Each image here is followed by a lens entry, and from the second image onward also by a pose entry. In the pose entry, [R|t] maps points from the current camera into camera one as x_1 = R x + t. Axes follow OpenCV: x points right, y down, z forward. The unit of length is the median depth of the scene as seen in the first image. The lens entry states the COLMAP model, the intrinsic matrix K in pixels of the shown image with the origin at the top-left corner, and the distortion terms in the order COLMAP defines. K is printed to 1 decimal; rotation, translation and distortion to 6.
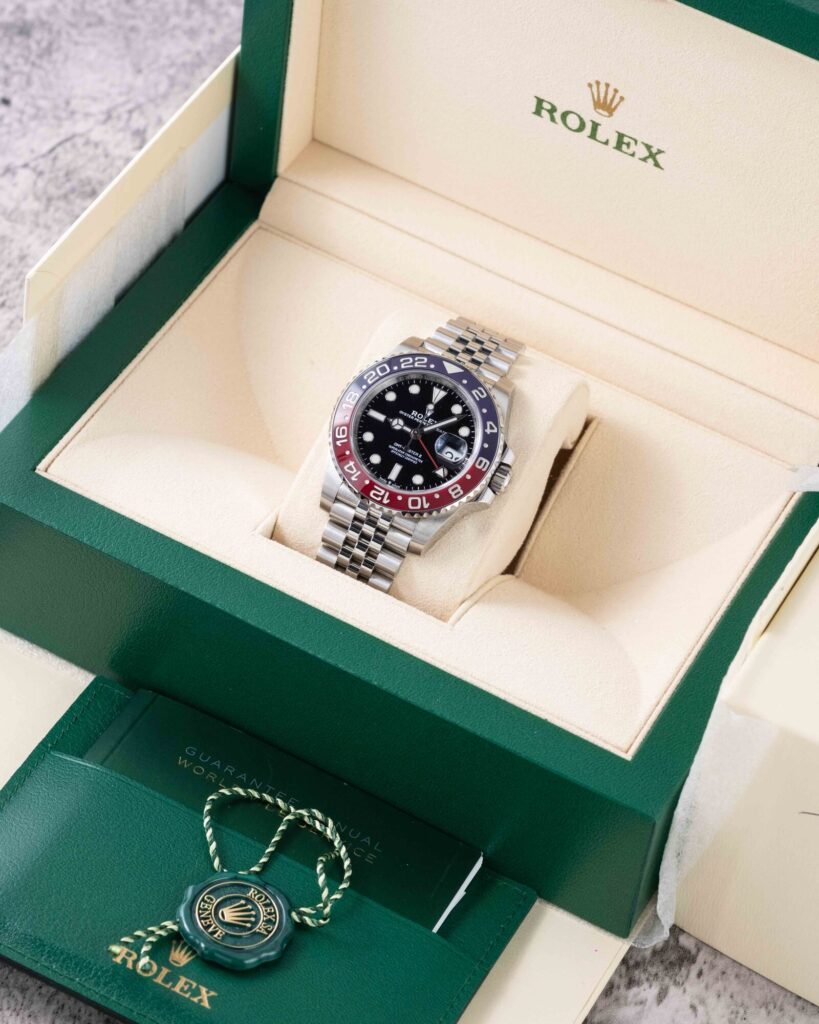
lens RADIAL K [[4344.1, 0, 409.5], [0, 4344.1, 512.0], [0, 0, 1]] dist [0.275186, 4.175253]
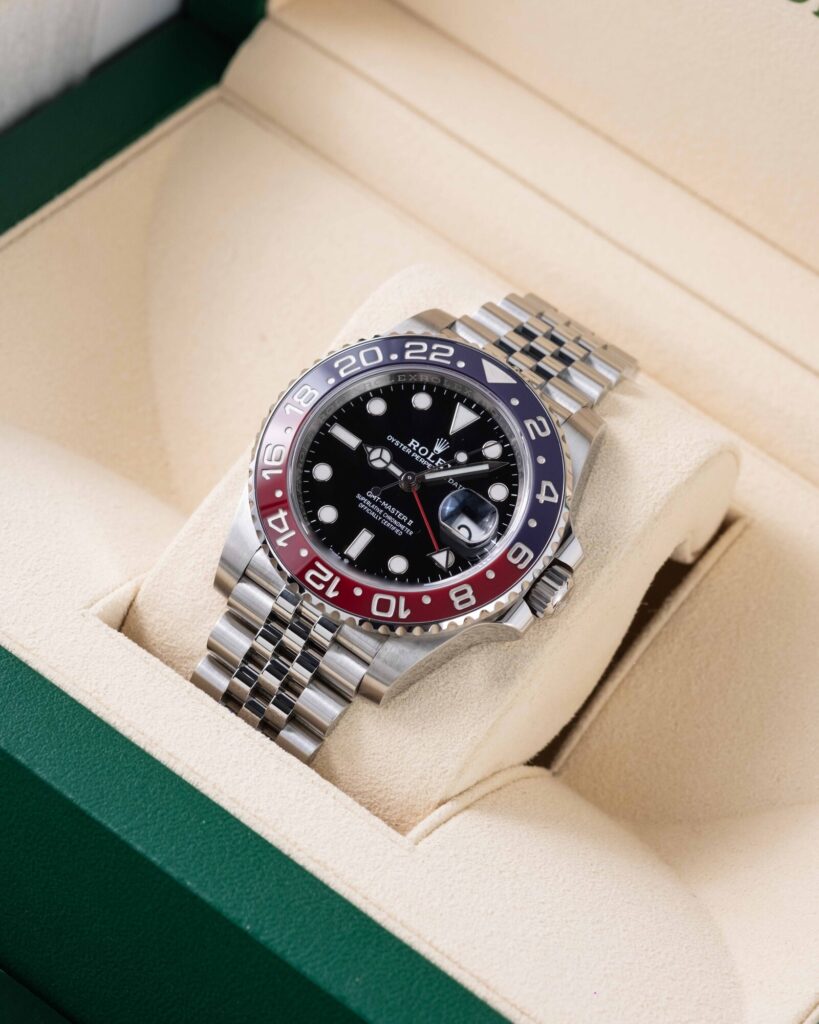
lens RADIAL K [[4344.1, 0, 409.5], [0, 4344.1, 512.0], [0, 0, 1]] dist [0.275186, 4.175253]
pose [[0.985158, 0.167487, -0.037578, 0.022441], [-0.168852, 0.984959, -0.036671, 0.005654], [0.030871, 0.042471, 0.998621, 0.458080]]
